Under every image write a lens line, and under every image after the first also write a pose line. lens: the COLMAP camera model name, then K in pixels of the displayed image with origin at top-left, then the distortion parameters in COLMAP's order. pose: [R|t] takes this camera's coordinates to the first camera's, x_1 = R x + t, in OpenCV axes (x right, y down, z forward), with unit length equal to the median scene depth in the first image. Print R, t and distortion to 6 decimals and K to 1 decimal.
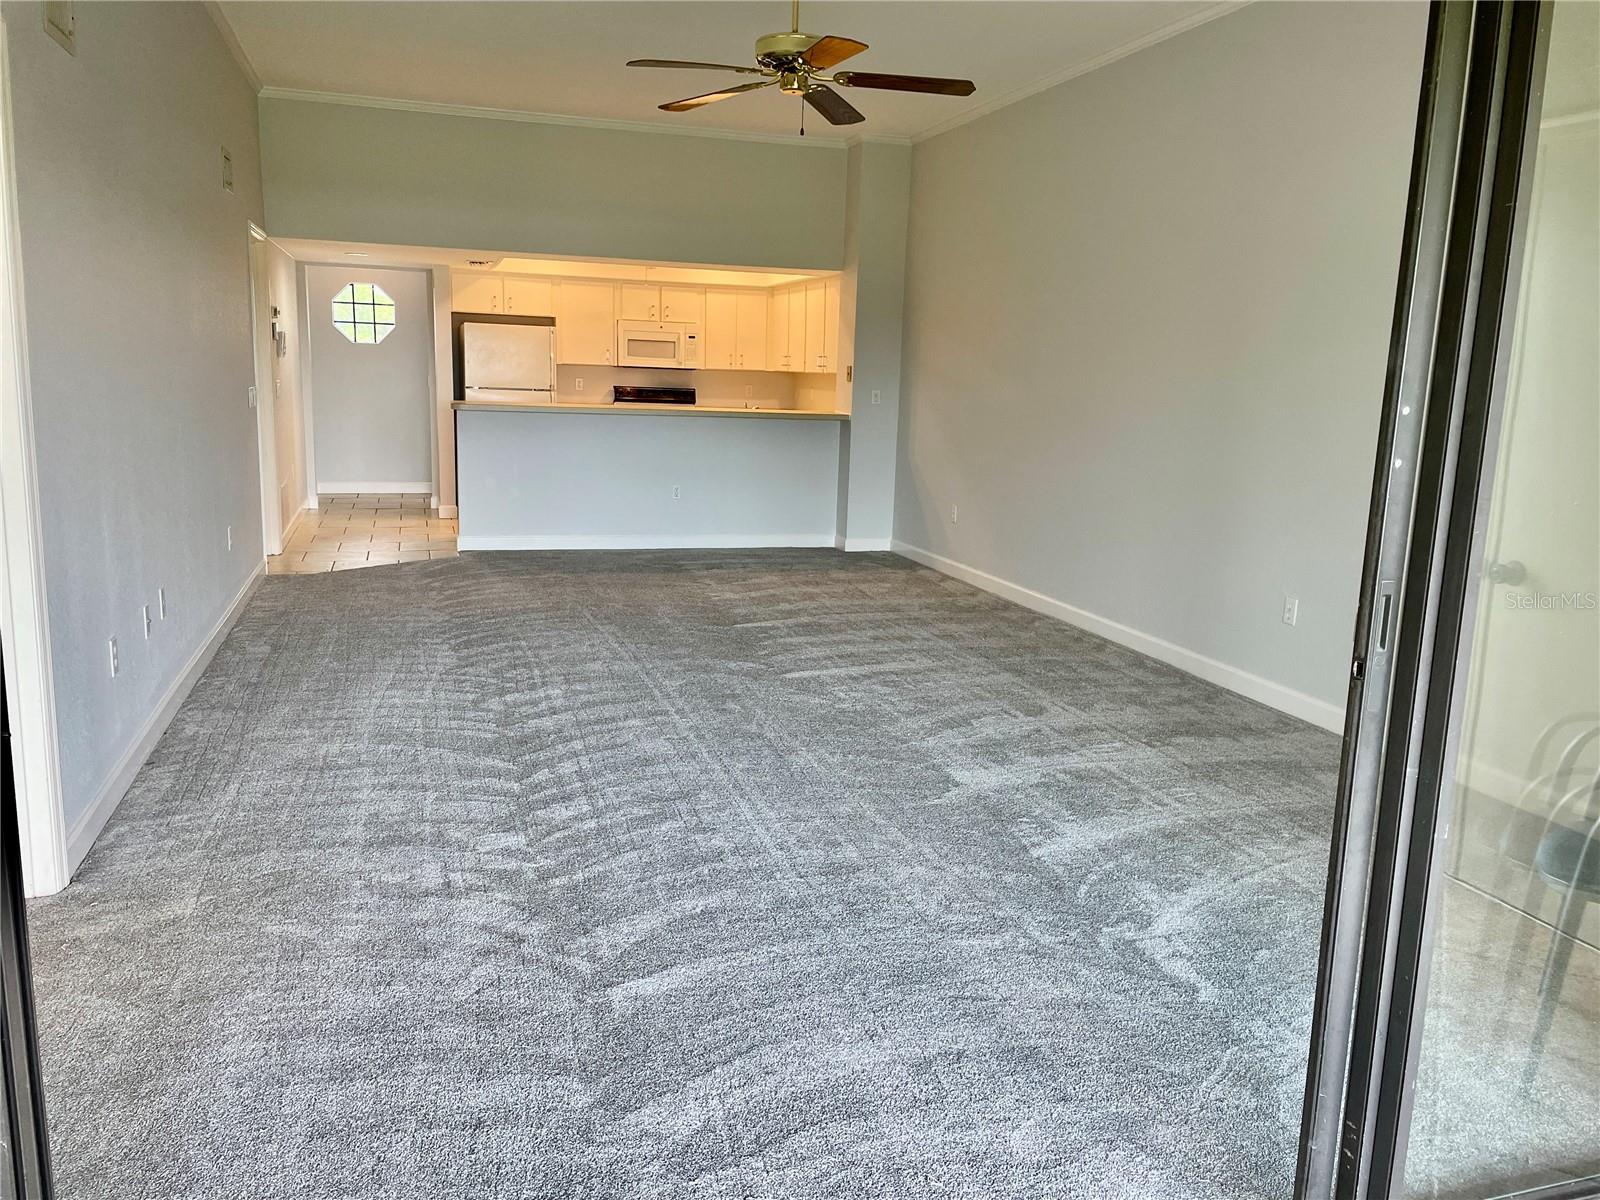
lens RADIAL K [[1233.9, 0, 800.8], [0, 1233.9, 597.6], [0, 0, 1]] dist [0.003787, 0.001306]
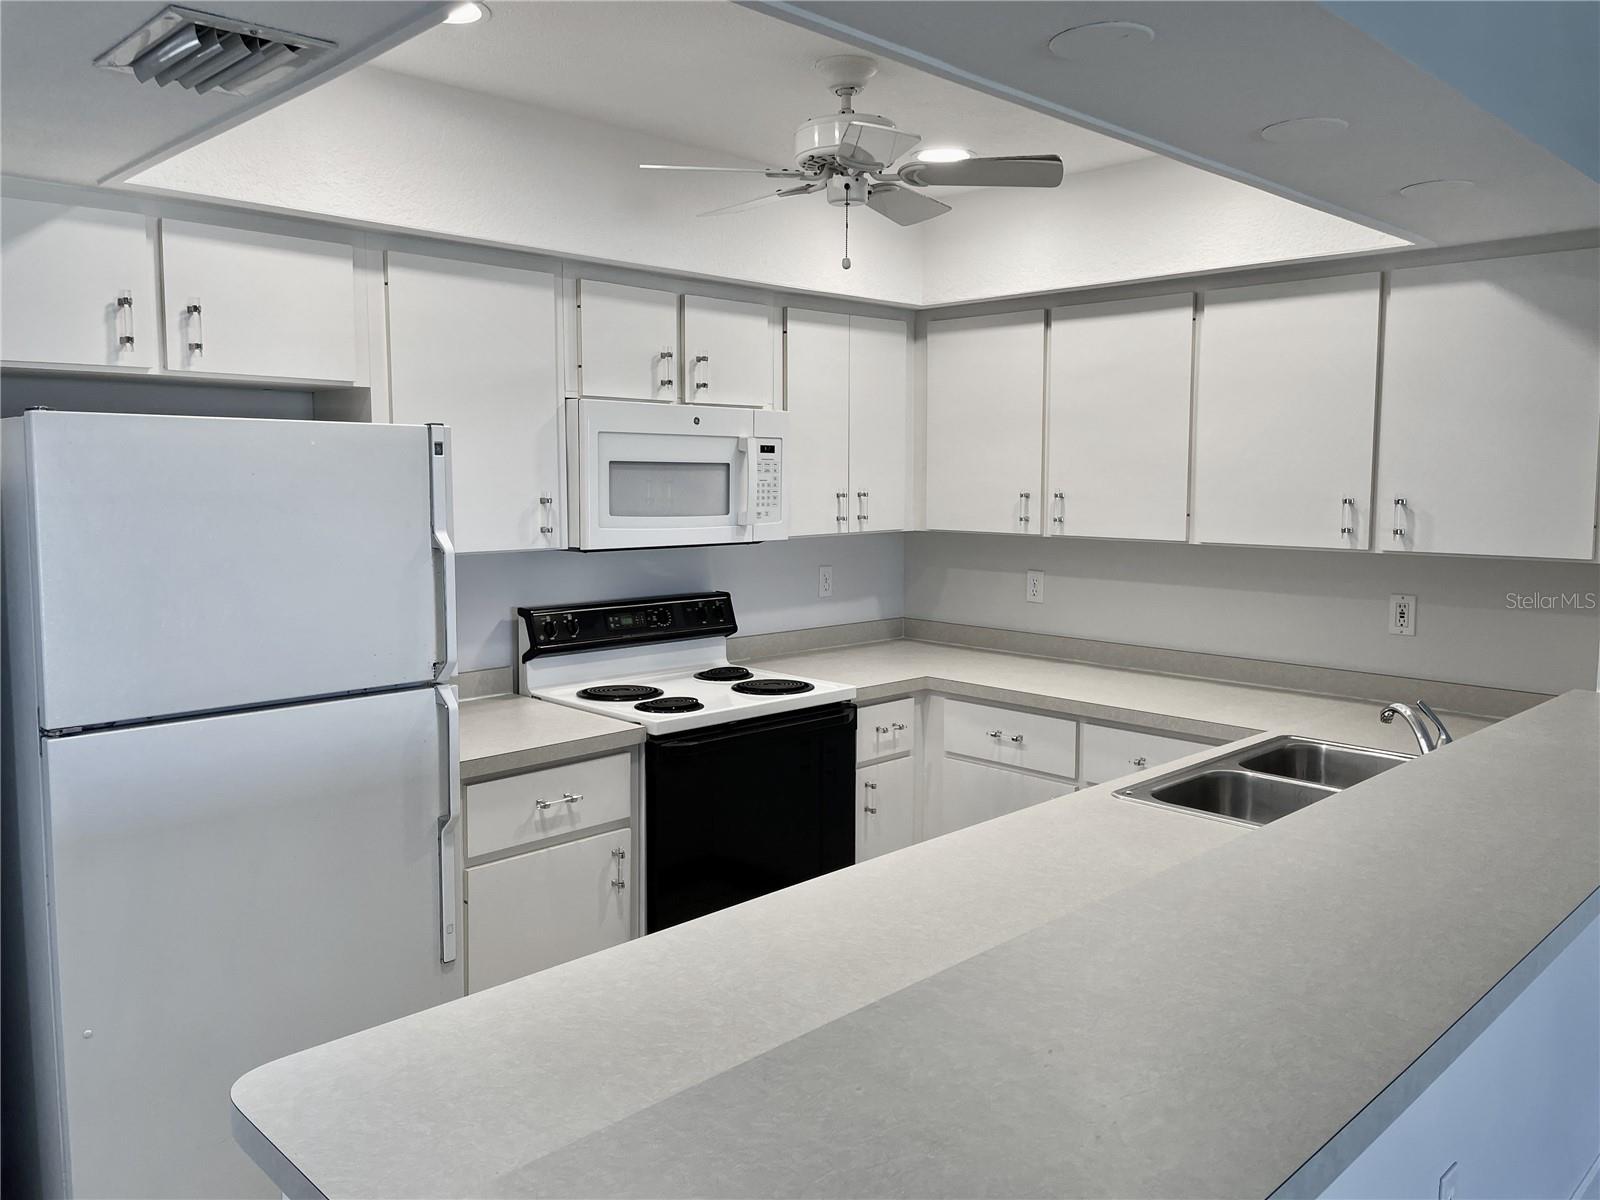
lens RADIAL K [[1233.9, 0, 799.4], [0, 1233.9, 596.9], [0, 0, 1]] dist [0.003787, 0.001306]
pose [[0.883612, -0.077527, 0.461758, -0.239943], [0.110199, 0.992928, -0.044168, -0.157686], [-0.455068, 0.089913, 0.885906, 0.713897]]
